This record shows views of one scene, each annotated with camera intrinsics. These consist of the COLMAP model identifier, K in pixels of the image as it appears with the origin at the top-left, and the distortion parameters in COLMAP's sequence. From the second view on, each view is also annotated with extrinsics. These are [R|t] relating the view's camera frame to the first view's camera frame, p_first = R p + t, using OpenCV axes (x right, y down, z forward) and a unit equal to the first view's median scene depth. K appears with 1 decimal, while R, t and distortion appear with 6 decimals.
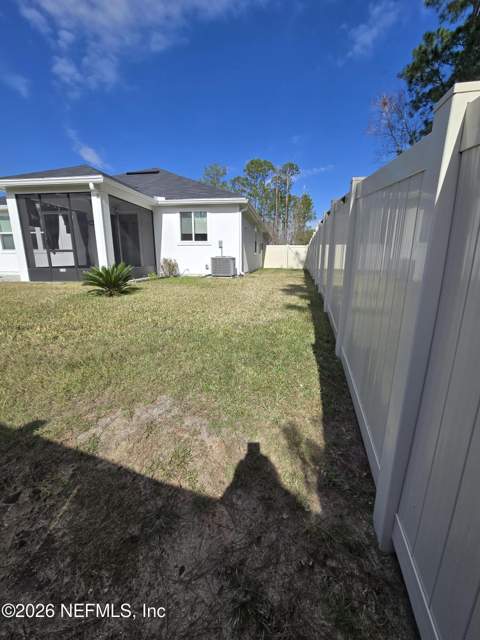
lens RADIAL K [[259.8, 0, 237.1], [0, 259.8, 314.6], [0, 0, 1]] dist [-0.011027, 0.000025]
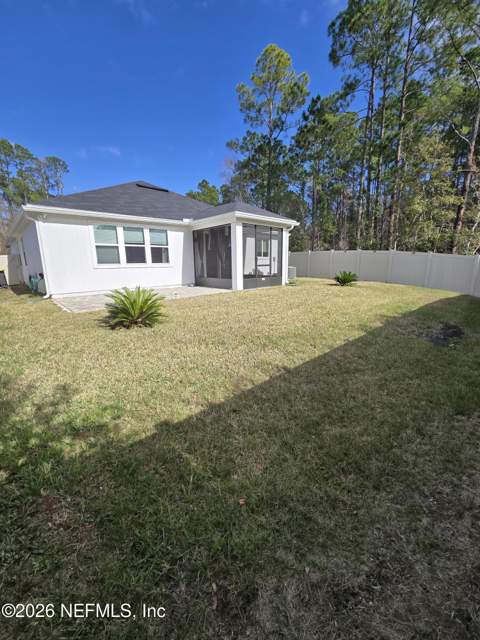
lens RADIAL K [[259.8, 0, 243.4], [0, 259.8, 324.6], [0, 0, 1]] dist [-0.011027, 0.000025]
pose [[0.600559, -0.193461, 0.775823, -1.504978], [0.184979, 0.977582, 0.100581, -0.071830], [-0.777889, 0.083106, 0.622882, 0.163006]]
